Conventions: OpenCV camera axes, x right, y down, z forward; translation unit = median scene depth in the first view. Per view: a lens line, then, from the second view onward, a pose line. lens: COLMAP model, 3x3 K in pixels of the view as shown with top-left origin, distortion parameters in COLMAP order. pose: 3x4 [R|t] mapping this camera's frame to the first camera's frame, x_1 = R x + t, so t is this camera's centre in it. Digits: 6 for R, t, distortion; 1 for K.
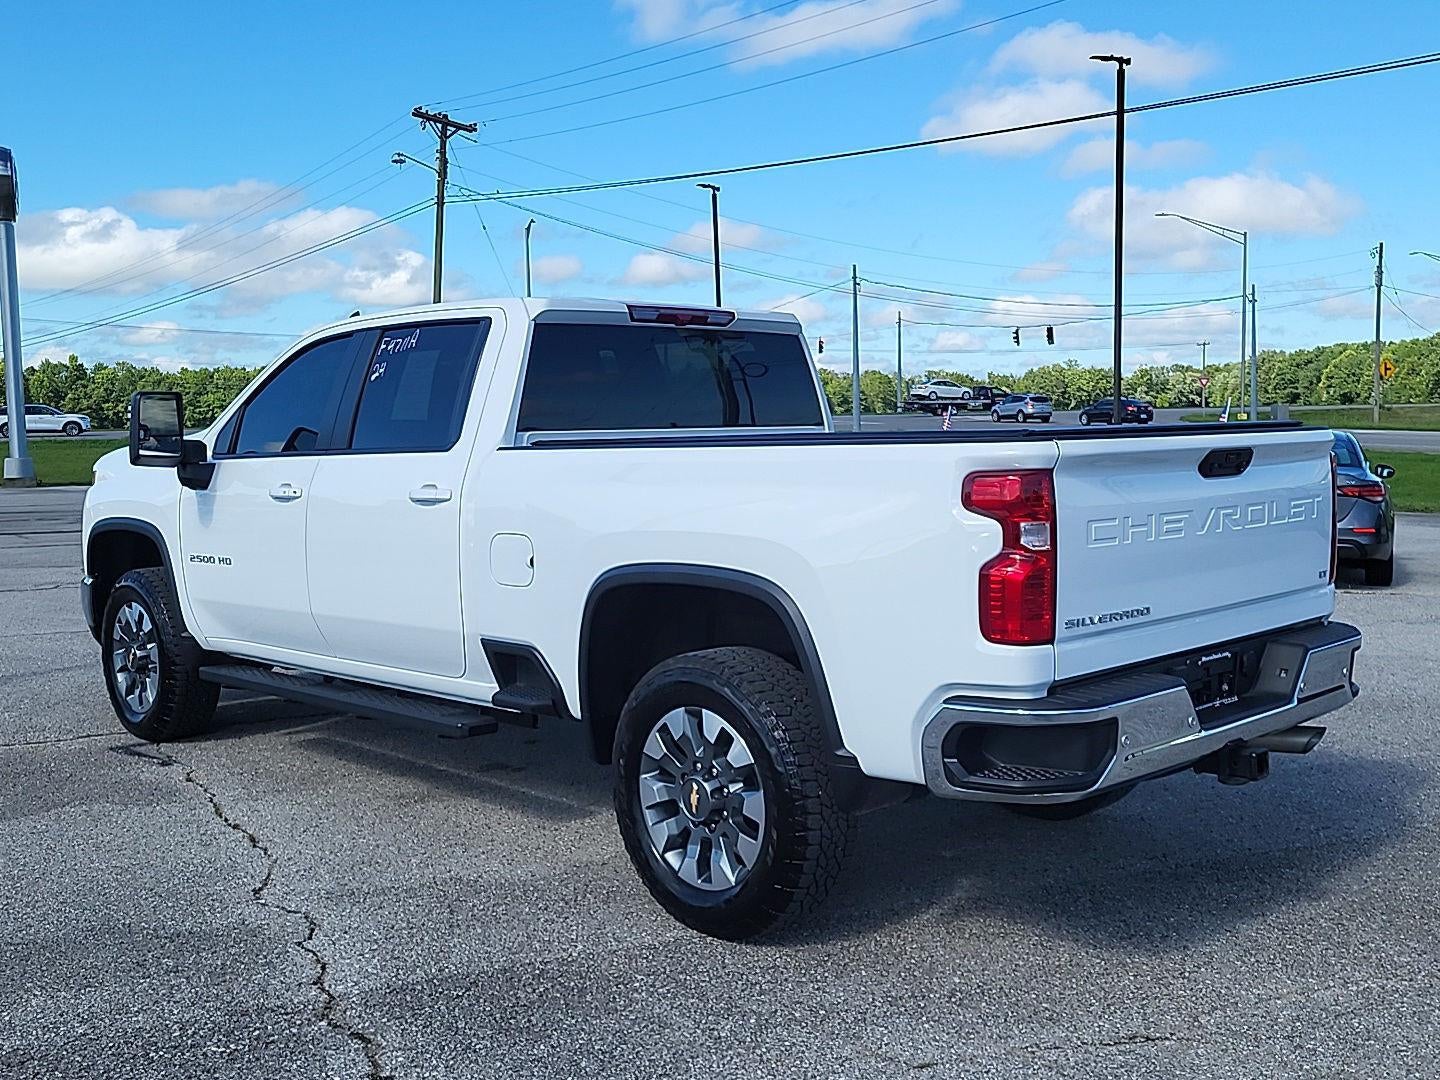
lens RADIAL K [[1511.5, 0, 720.0], [0, 1511.5, 540.0], [0, 0, 1]] dist [0.053403, 0.001210]
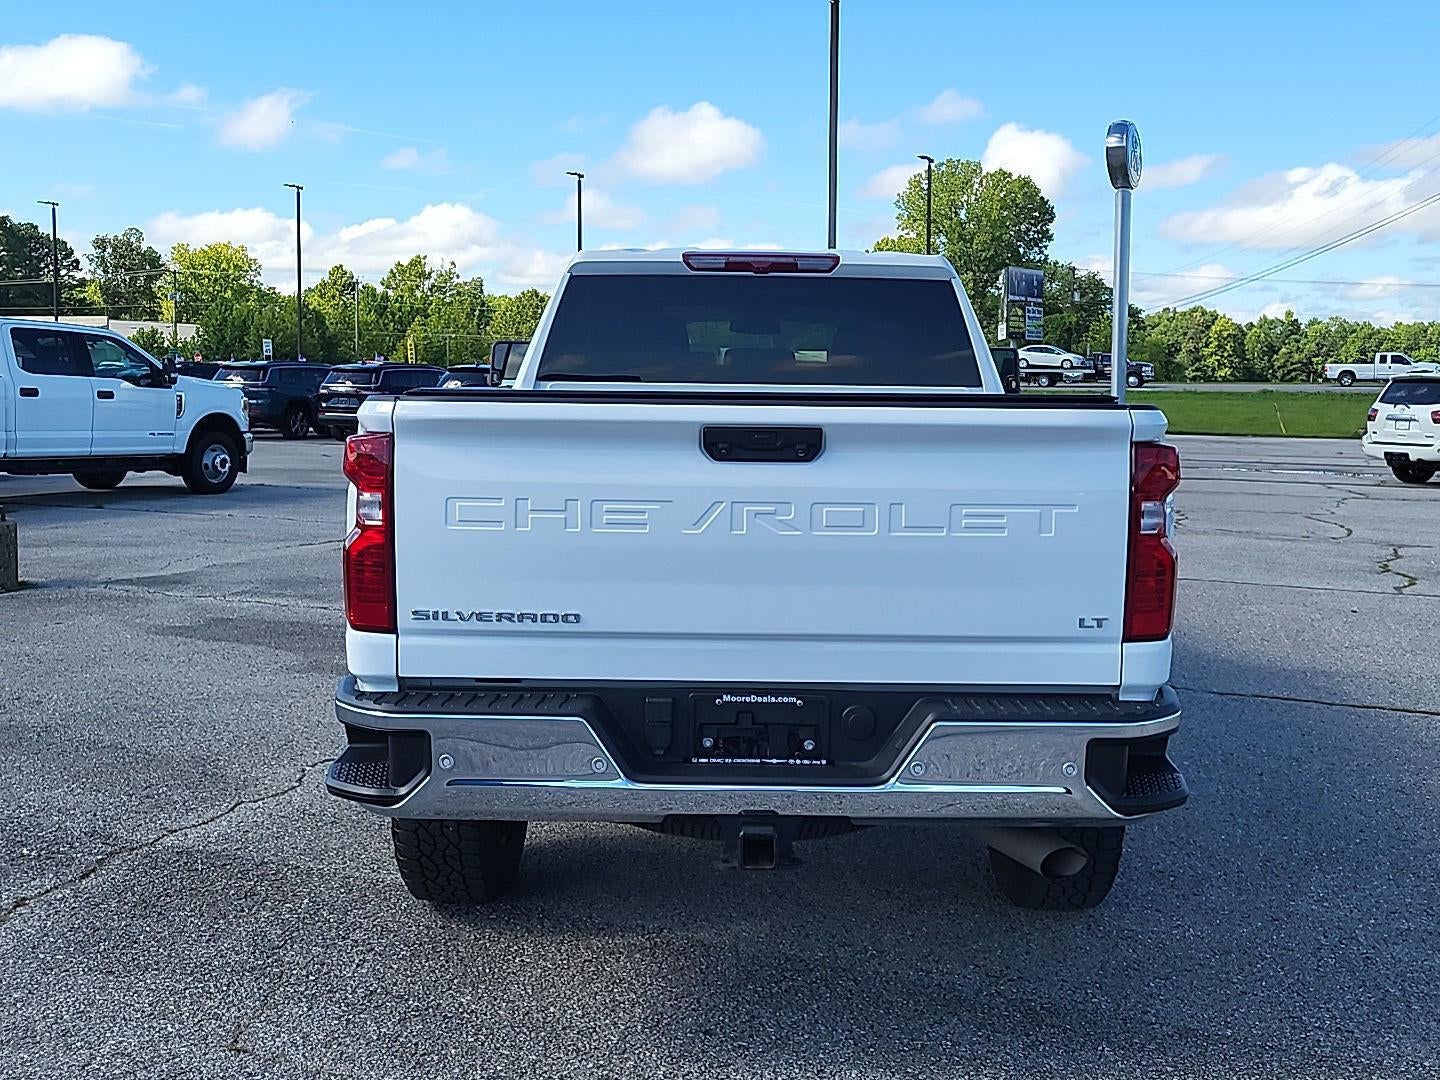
lens RADIAL K [[1477.8, 0, 722.1], [0, 1477.8, 515.9], [0, 0, 1]] dist [0.041011, -0.006114]
pose [[0.698626, 0.092567, -0.709474, 0.561133], [-0.080849, 0.995458, 0.050267, -0.033762], [0.710905, 0.022242, 0.702937, 0.315936]]
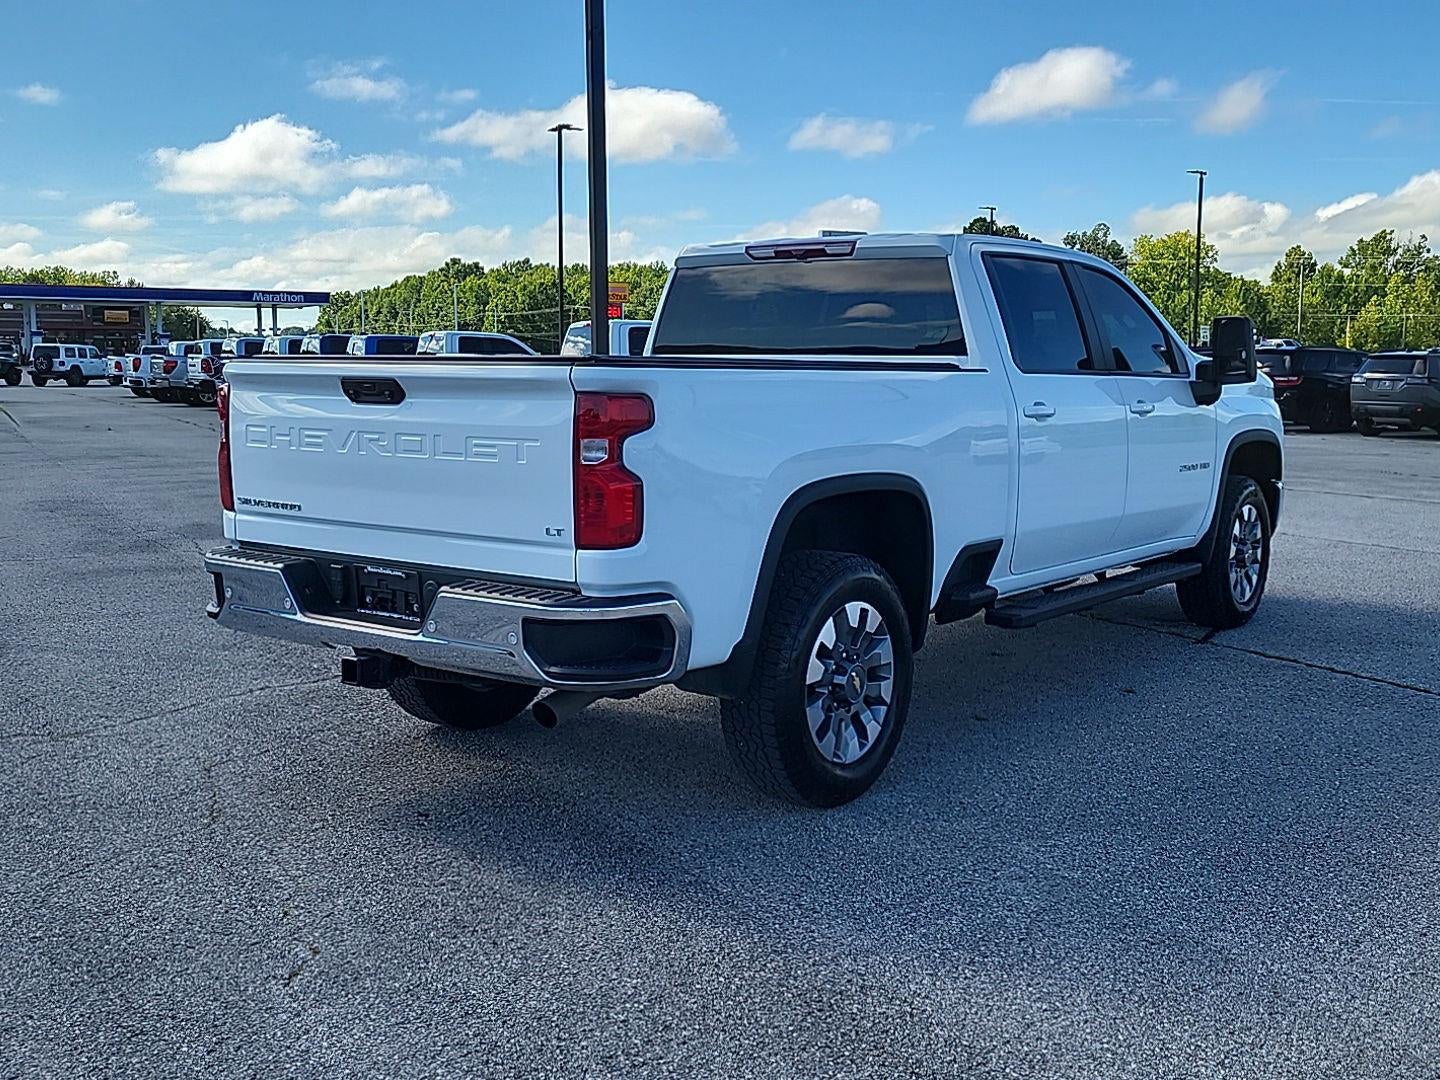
lens RADIAL K [[1471.2, 0, 712.8], [0, 1471.2, 518.8], [0, 0, 1]] dist [0.046687, -0.024138]
pose [[0.120281, 0.125587, -0.984764, 0.936368], [-0.082702, 0.989785, 0.116126, -0.068612], [0.989289, 0.067475, 0.129439, 0.740757]]
